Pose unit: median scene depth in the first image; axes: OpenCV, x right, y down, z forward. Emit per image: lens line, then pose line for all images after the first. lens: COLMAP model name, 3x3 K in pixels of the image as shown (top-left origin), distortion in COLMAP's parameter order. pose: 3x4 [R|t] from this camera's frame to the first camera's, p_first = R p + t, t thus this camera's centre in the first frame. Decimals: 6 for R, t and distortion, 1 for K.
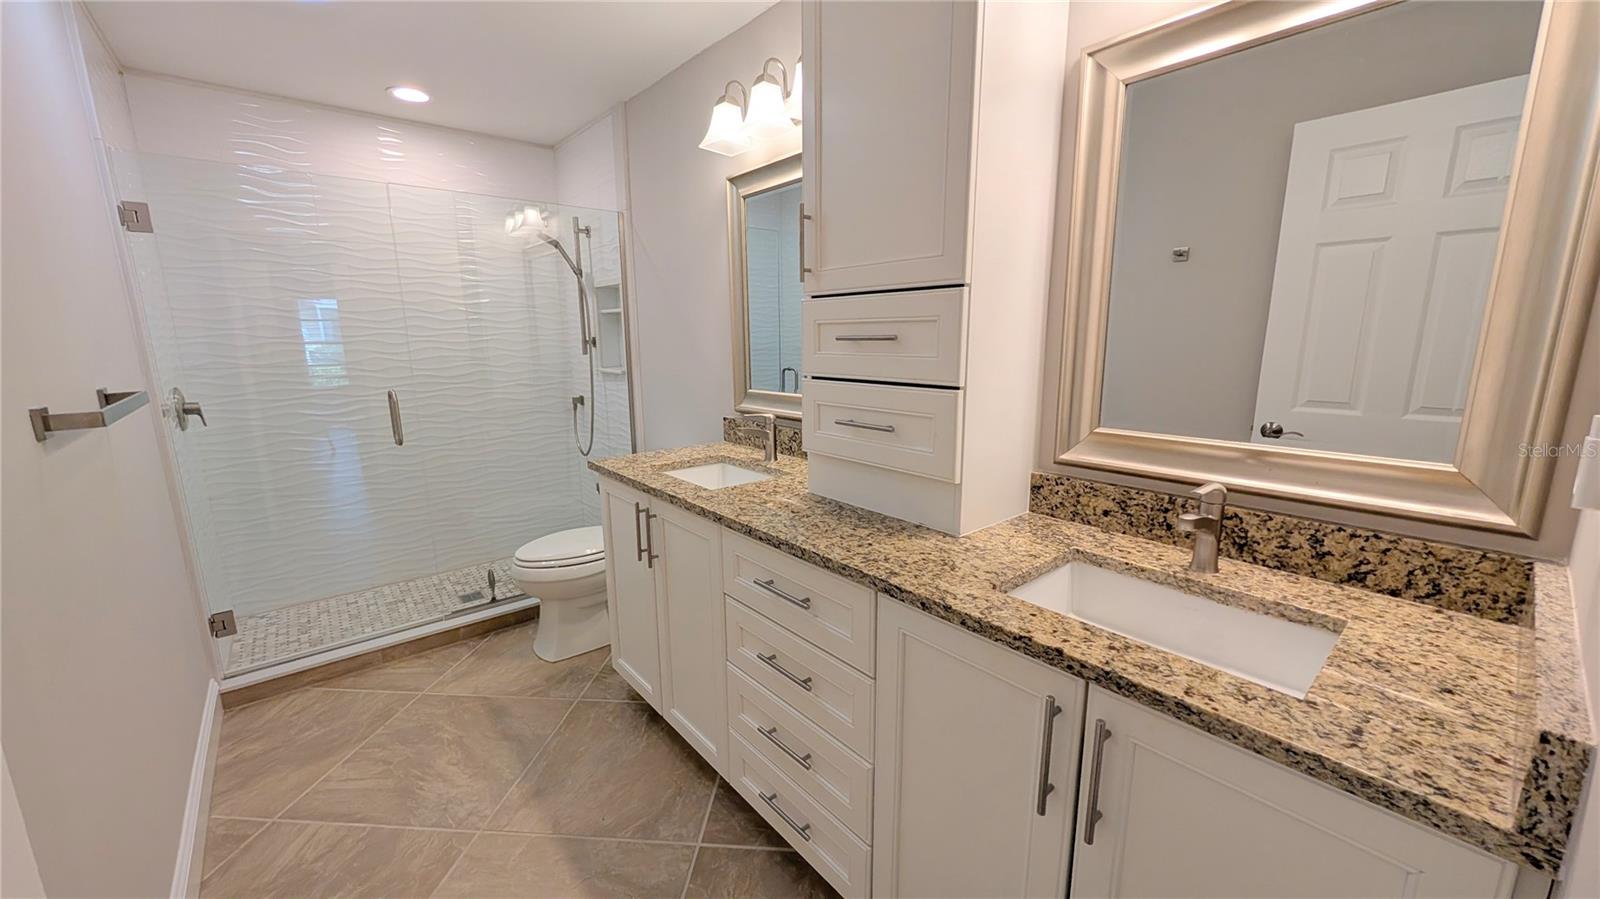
lens RADIAL K [[603.6, 0, 802.5], [0, 603.6, 452.5], [0, 0, 1]] dist [-0.000864, 0.000667]
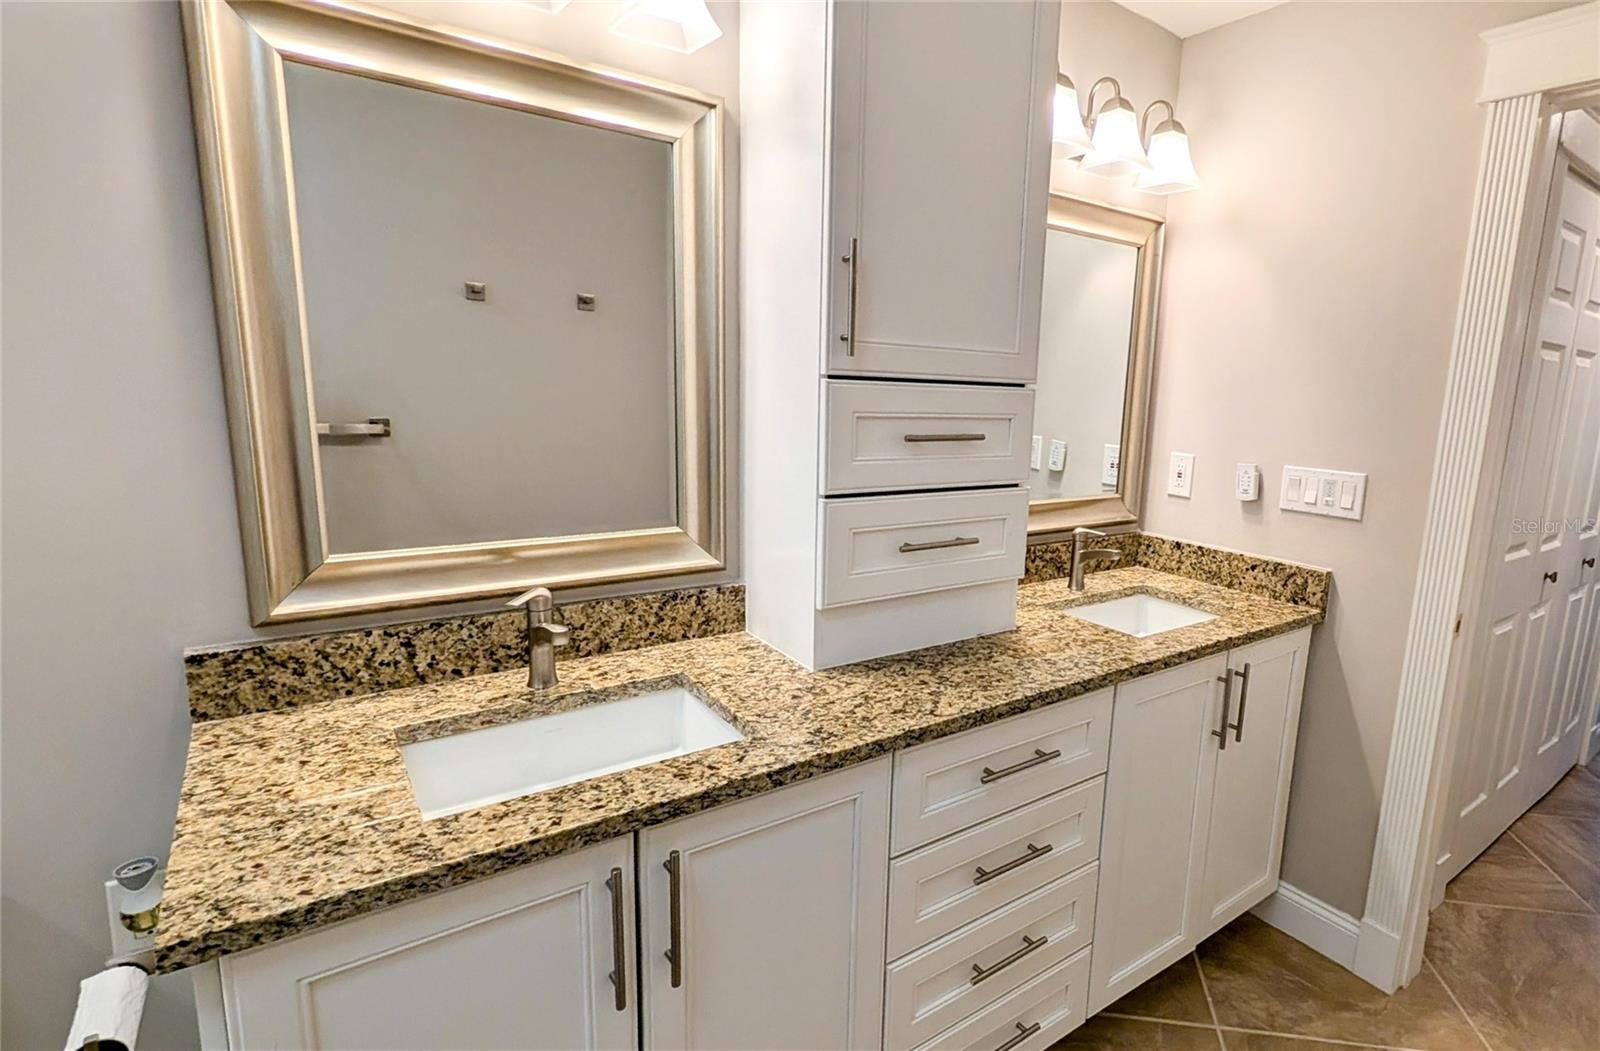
lens RADIAL K [[790.2, 0, 801.8], [0, 790.2, 564.8], [0, 0, 1]] dist [-0.000780, 0.000073]
pose [[0.079135, -0.172738, 0.981784, -0.964983], [0.171713, 0.972513, 0.157267, -0.217691], [-0.981964, 0.156140, 0.106621, 1.080204]]
